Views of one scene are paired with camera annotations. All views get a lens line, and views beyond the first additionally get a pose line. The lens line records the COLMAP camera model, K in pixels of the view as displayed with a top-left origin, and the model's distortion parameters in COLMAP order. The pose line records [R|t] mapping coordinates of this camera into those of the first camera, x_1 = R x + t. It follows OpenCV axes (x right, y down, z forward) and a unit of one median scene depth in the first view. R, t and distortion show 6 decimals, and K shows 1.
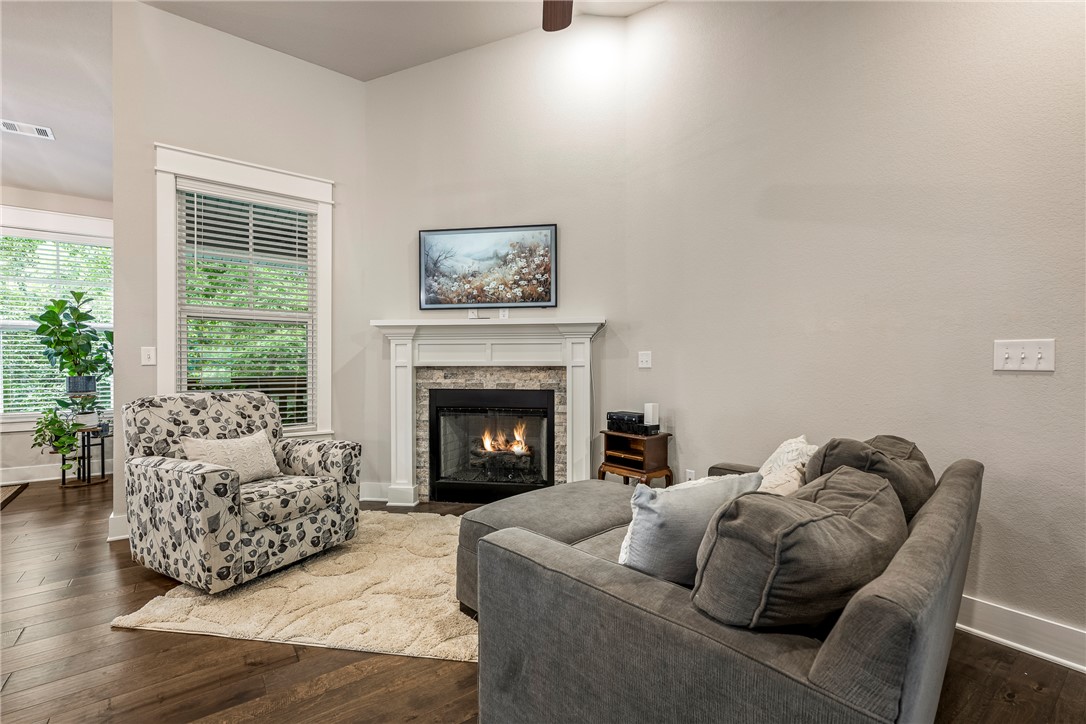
lens RADIAL K [[461.6, 0, 545.0], [0, 461.6, 365.8], [0, 0, 1]] dist [-0.003271, 0.000083]
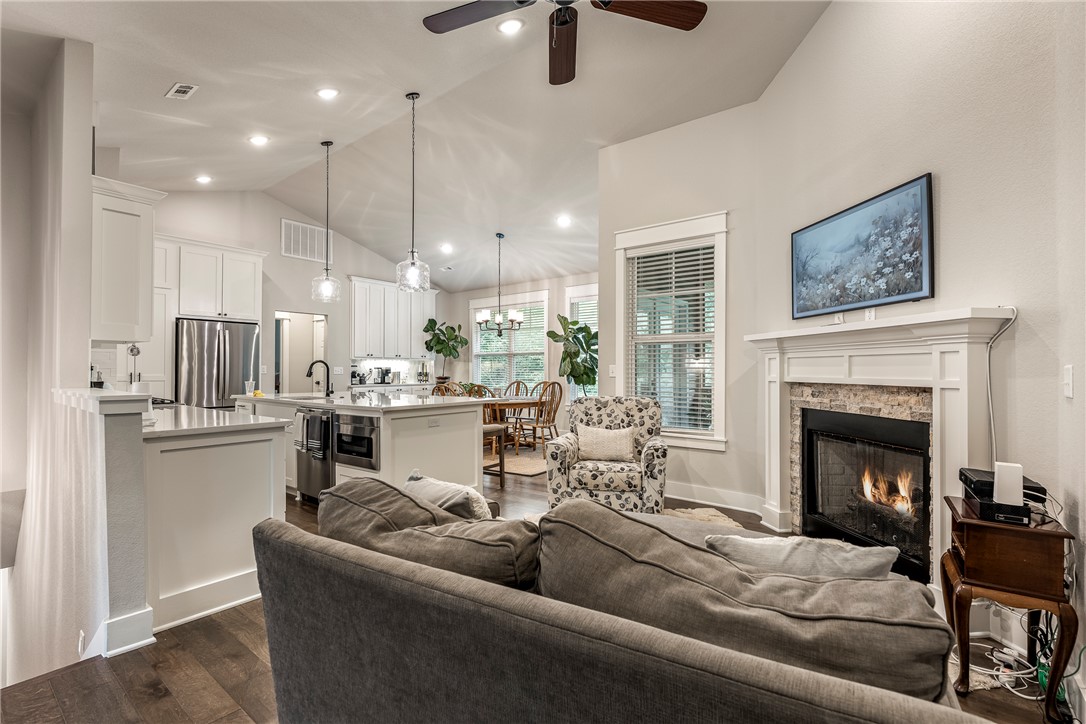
lens RADIAL K [[488.6, 0, 548.7], [0, 488.6, 364.1], [0, 0, 1]] dist [-0.012506, -0.000124]
pose [[0.270902, -0.007504, -0.962578, 0.541025], [-0.006479, 0.999933, -0.009619, -0.022249], [0.962585, 0.008843, 0.270835, 0.286703]]
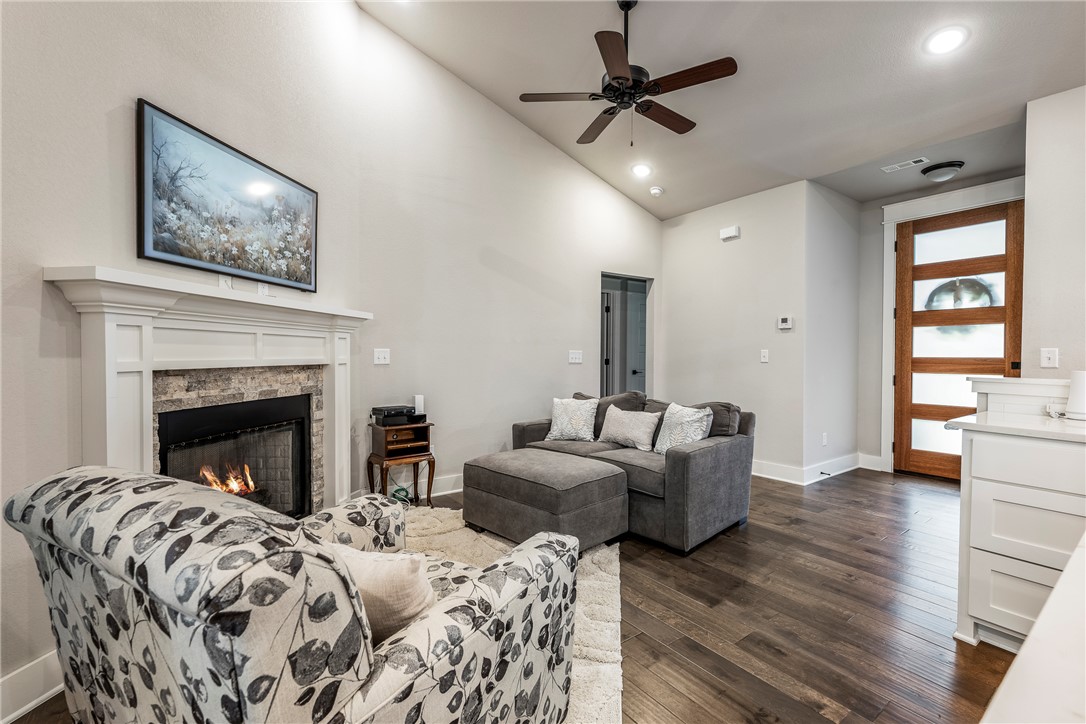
lens RADIAL K [[461.6, 0, 542.6], [0, 461.6, 360.9], [0, 0, 1]] dist [-0.003271, 0.000083]
pose [[0.025982, -0.013906, 0.999566, -0.788485], [-0.003982, 0.999894, 0.014015, -0.018836], [-0.999654, -0.004344, 0.025924, 0.570001]]
